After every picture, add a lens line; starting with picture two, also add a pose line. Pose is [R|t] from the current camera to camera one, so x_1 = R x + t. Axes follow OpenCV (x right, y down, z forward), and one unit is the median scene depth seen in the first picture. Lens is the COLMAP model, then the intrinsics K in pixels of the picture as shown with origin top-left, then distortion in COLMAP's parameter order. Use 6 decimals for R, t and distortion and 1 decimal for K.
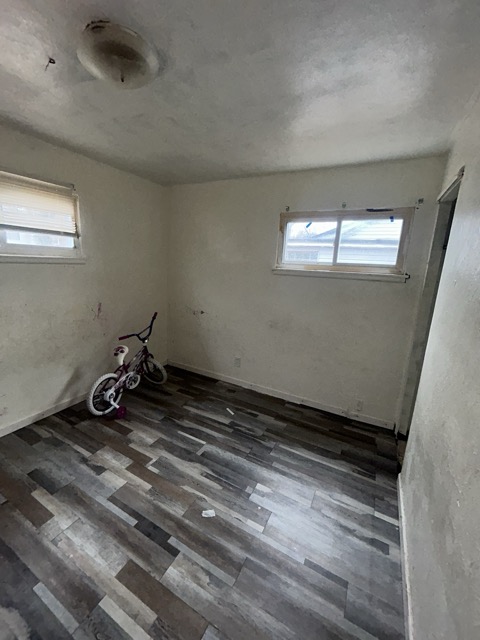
lens RADIAL K [[260.7, 0, 240.5], [0, 260.7, 320.3], [0, 0, 1]] dist [-0.002583, 0.000976]
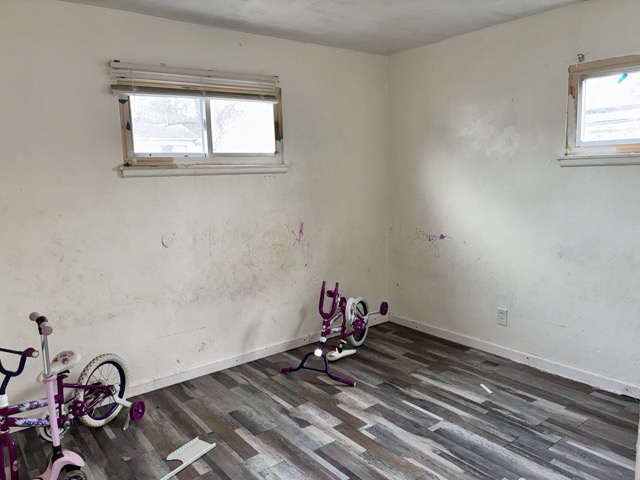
lens RADIAL K [[484.8, 0, 317.1], [0, 484.8, 240.2], [0, 0, 1]] dist [0.048200, -0.056912]
pose [[0.910267, -0.019012, -0.413585, 0.110209], [-0.015635, 0.996654, -0.080225, 0.128861], [0.413727, 0.079492, 0.906924, -0.339425]]
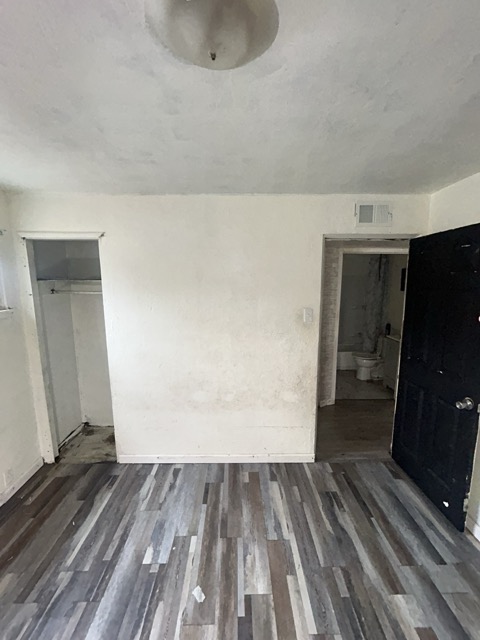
lens RADIAL K [[260.7, 0, 239.9], [0, 260.7, 320.3], [0, 0, 1]] dist [-0.002583, 0.000976]
pose [[-0.484935, -0.181449, 0.855520, -0.627200], [0.168980, 0.940365, 0.295228, -0.308796], [-0.858070, 0.287732, -0.425355, 0.786897]]
